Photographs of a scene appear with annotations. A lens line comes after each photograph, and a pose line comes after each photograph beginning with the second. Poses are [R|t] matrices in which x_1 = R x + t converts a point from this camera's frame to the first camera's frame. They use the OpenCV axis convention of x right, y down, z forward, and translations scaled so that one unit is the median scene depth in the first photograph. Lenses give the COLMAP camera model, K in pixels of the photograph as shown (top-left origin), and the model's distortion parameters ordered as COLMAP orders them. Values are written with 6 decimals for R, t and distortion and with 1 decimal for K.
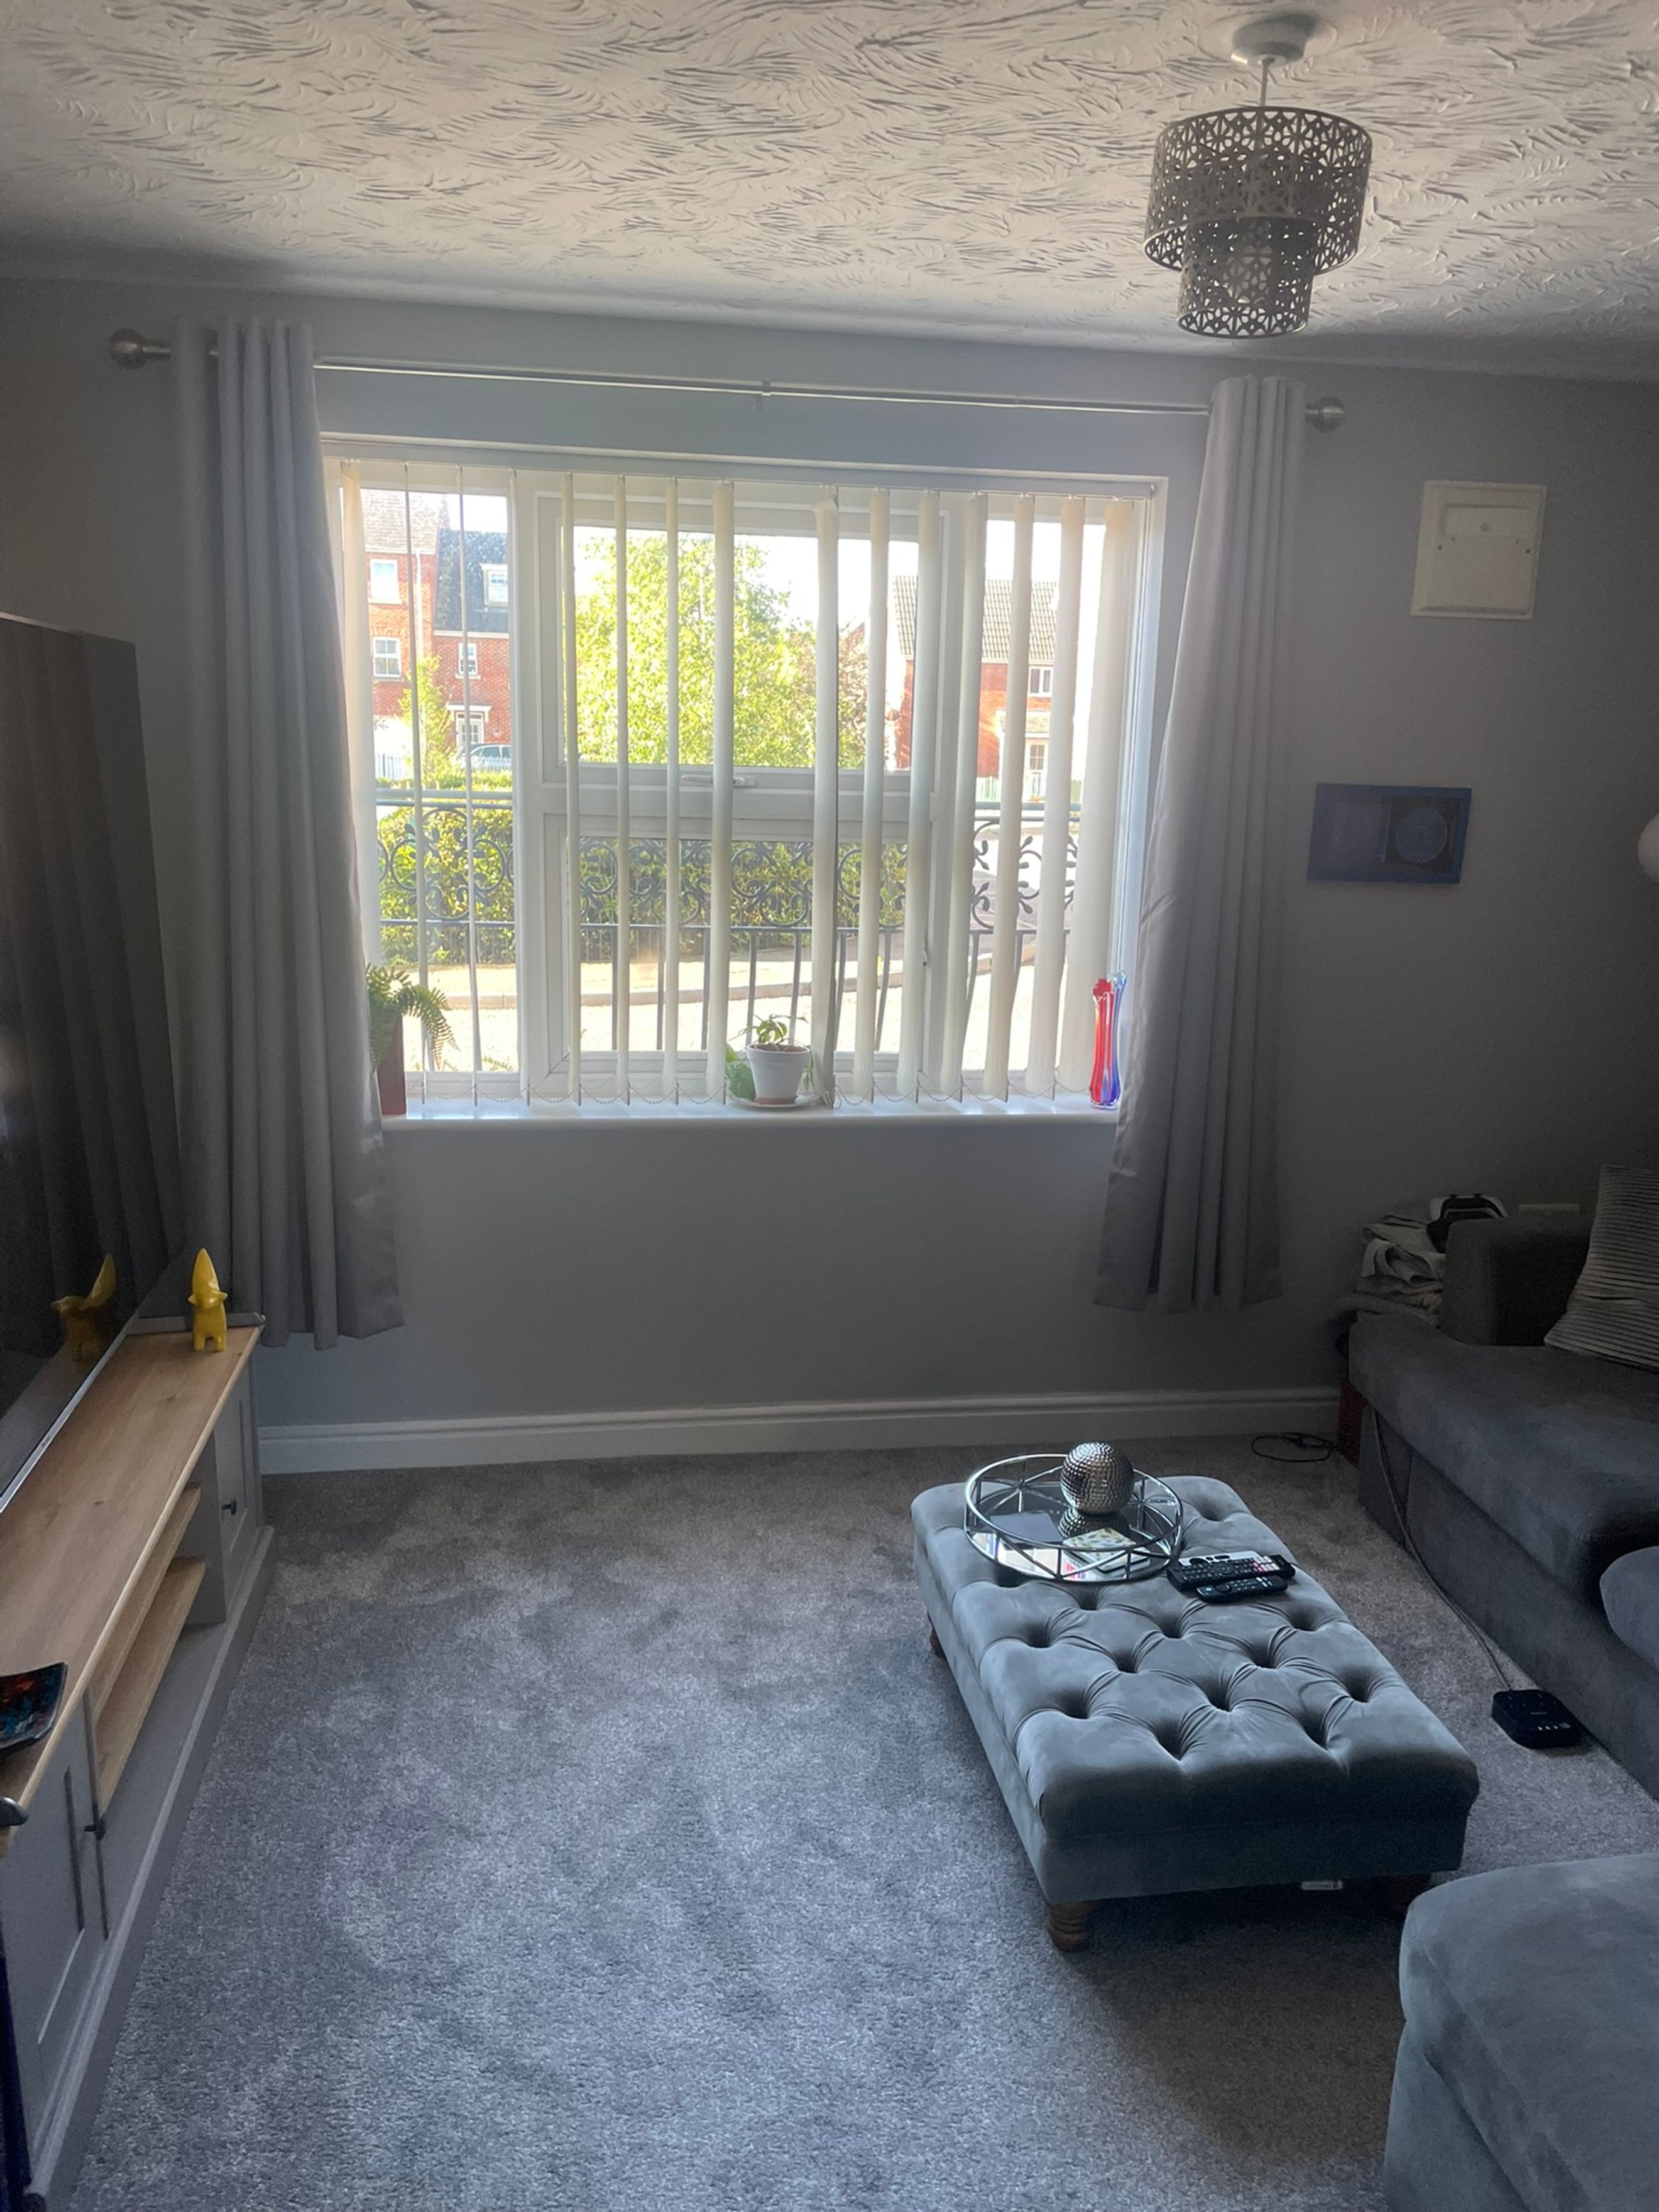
lens RADIAL K [[1674.9, 0, 843.9], [0, 1674.9, 1123.9], [0, 0, 1]] dist [0.073497, -0.104046]
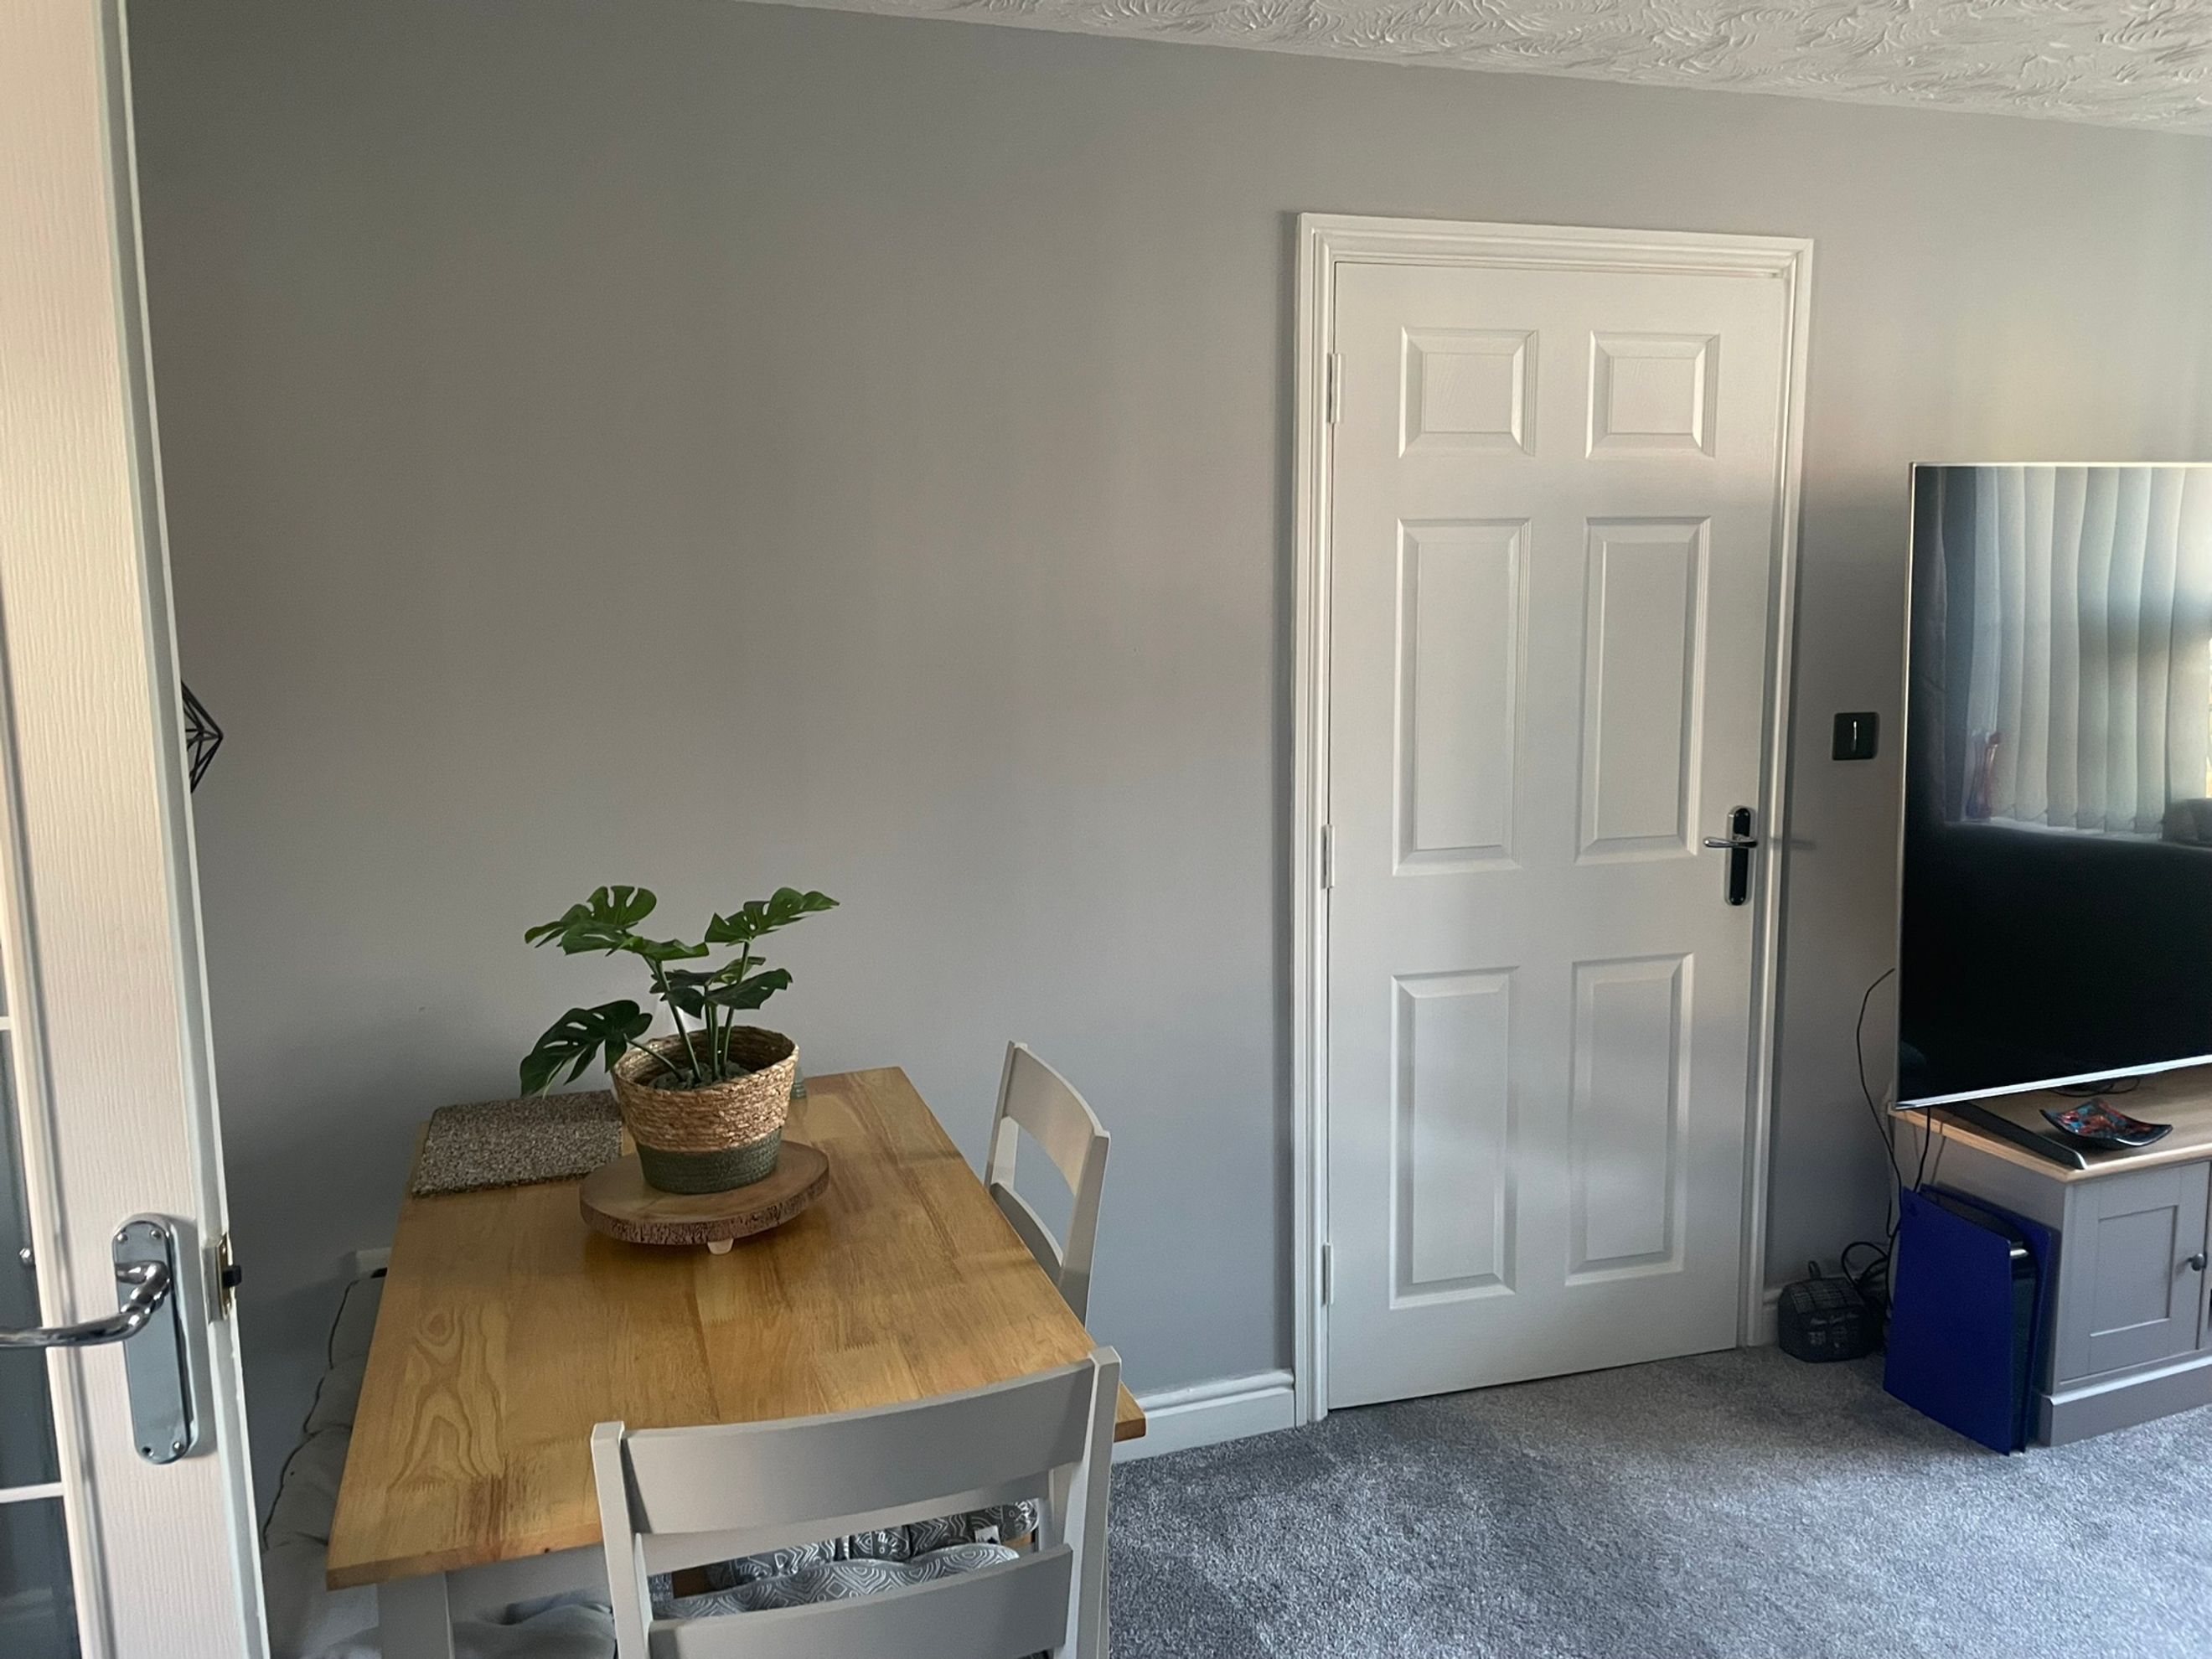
lens RADIAL K [[1674.9, 0, 1120.2], [0, 1674.9, 808.3], [0, 0, 1]] dist [0.073497, -0.104046]
pose [[0.165668, 0.111847, -0.979818, 0.503335], [-0.192063, 0.978183, 0.079186, 0.049843], [0.967298, 0.175068, 0.183535, -0.167420]]
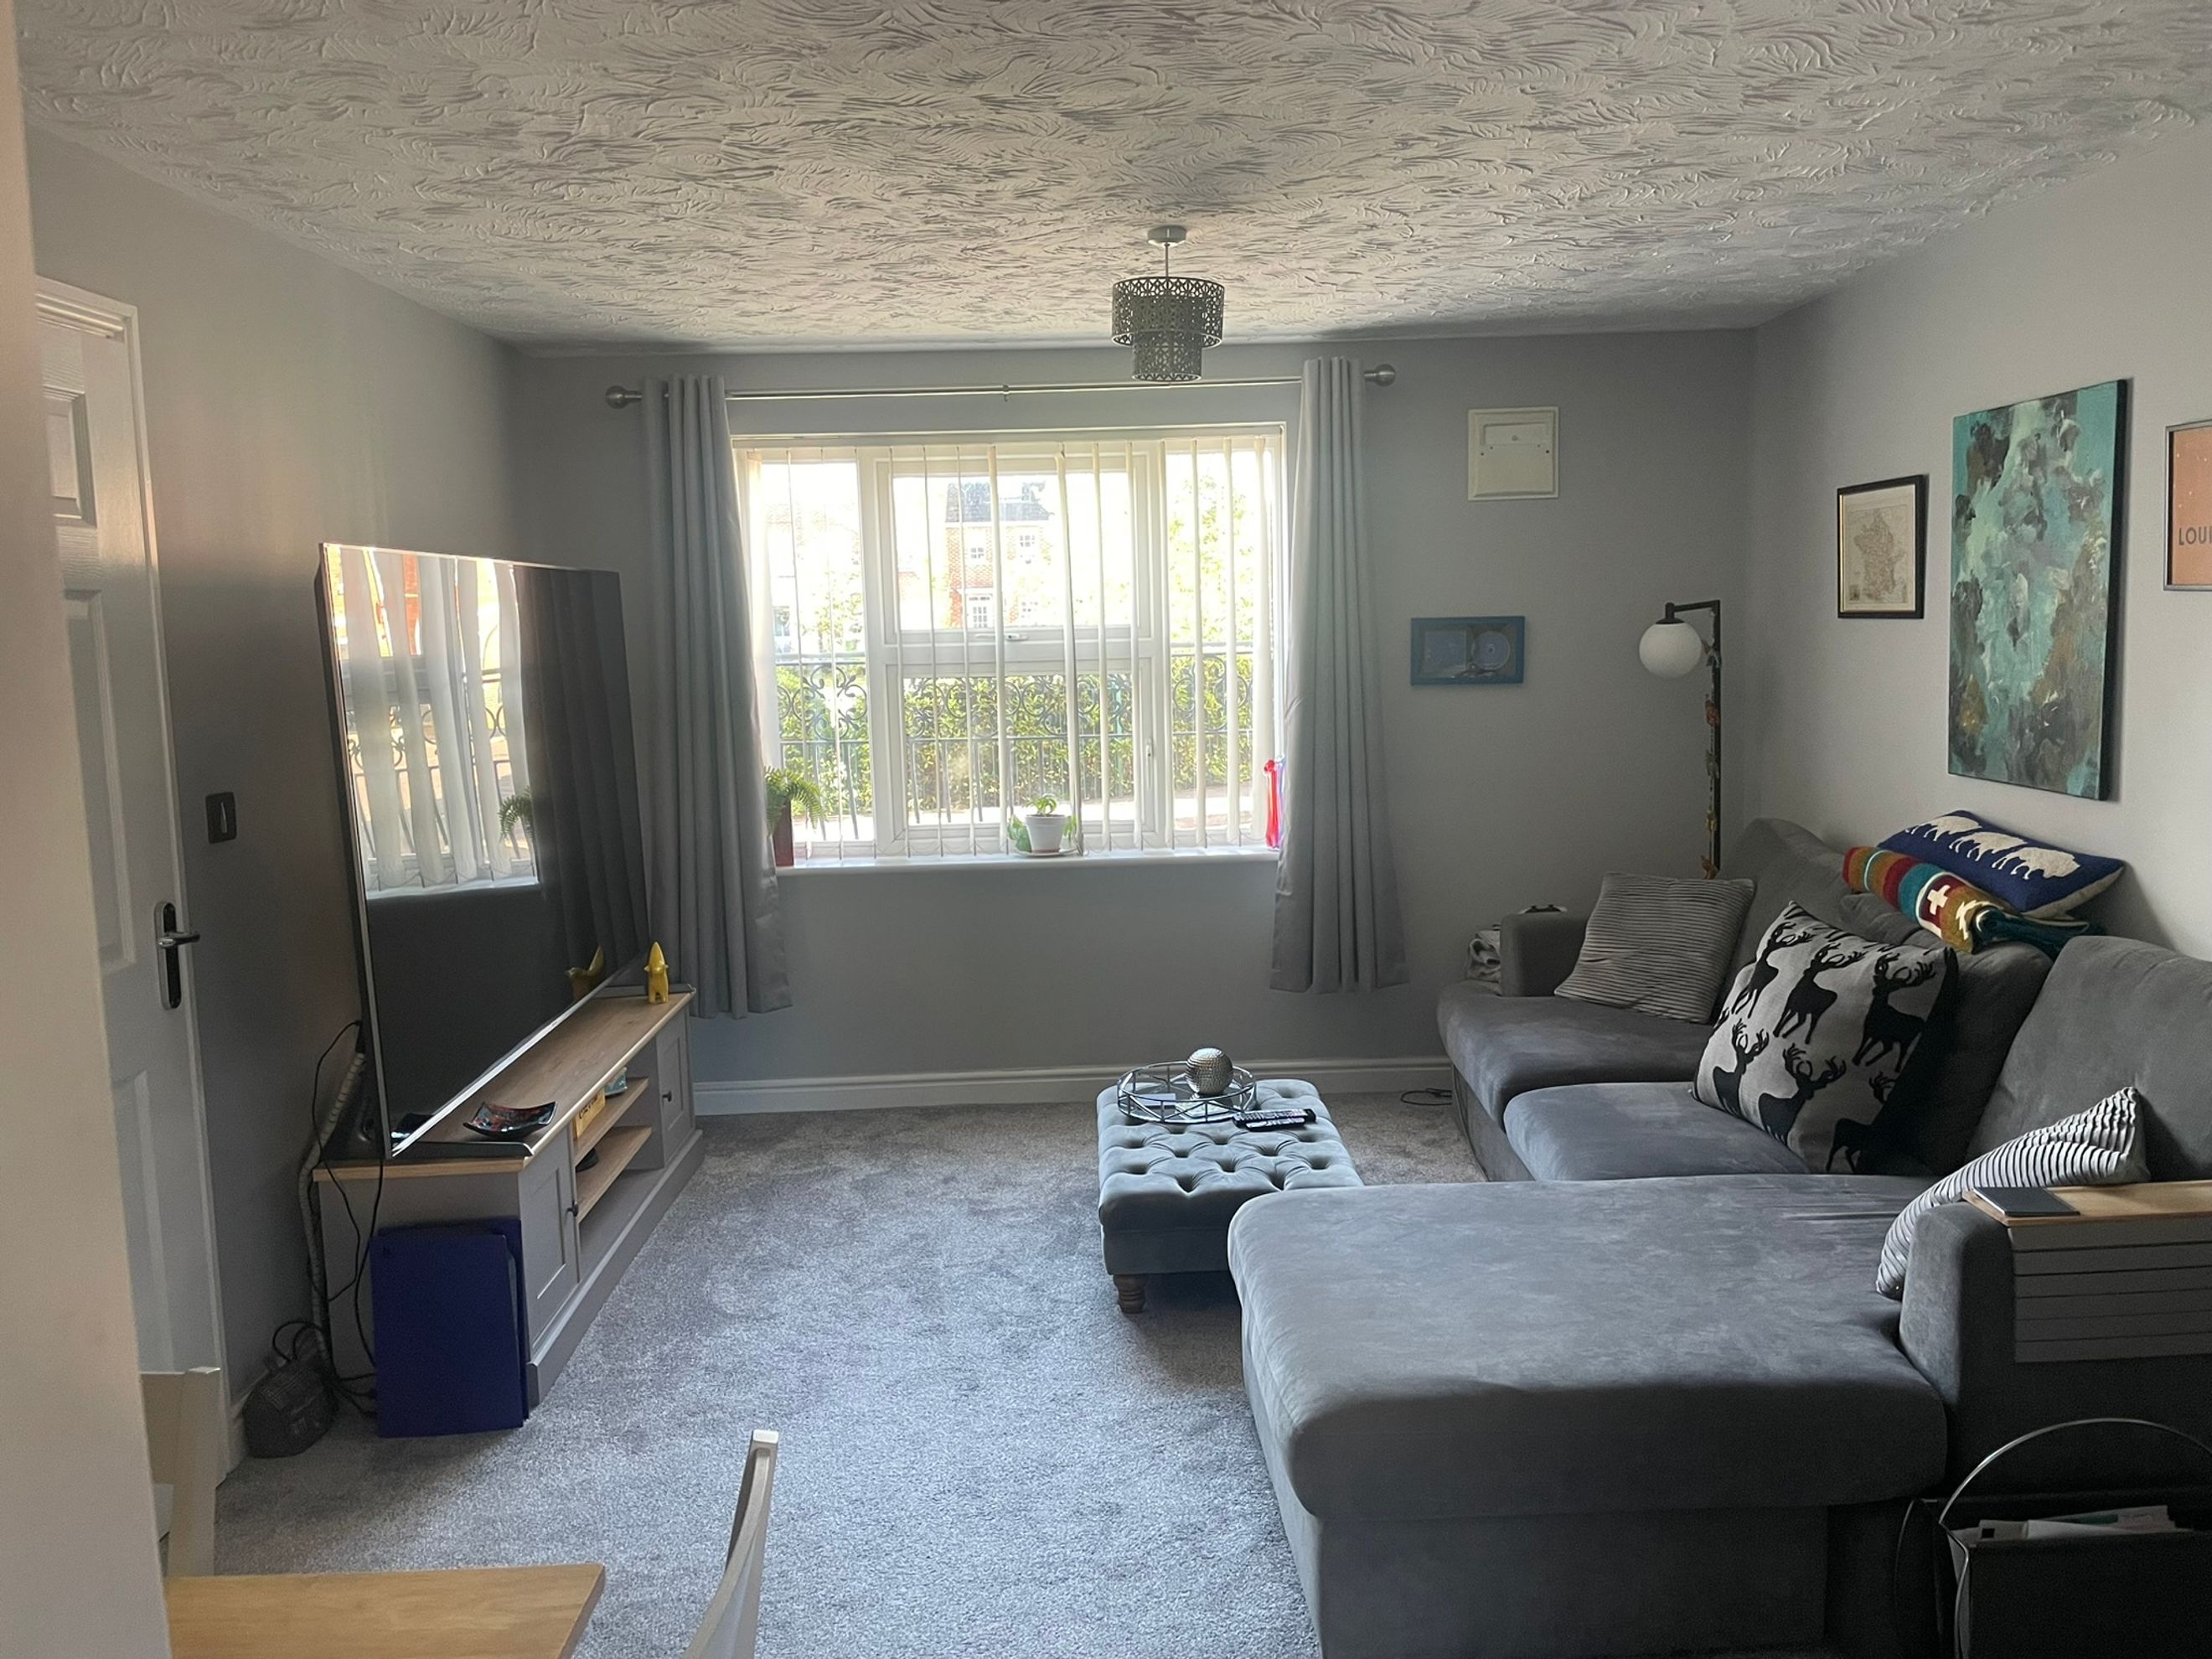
lens RADIAL K [[1674.9, 0, 1130.1], [0, 1674.9, 810.7], [0, 0, 1]] dist [0.073497, -0.104046]
pose [[0.989951, -0.036938, -0.136501, 0.254778], [0.022786, 0.994335, -0.103820, 0.113073], [0.139562, 0.099666, 0.985185, -0.460648]]
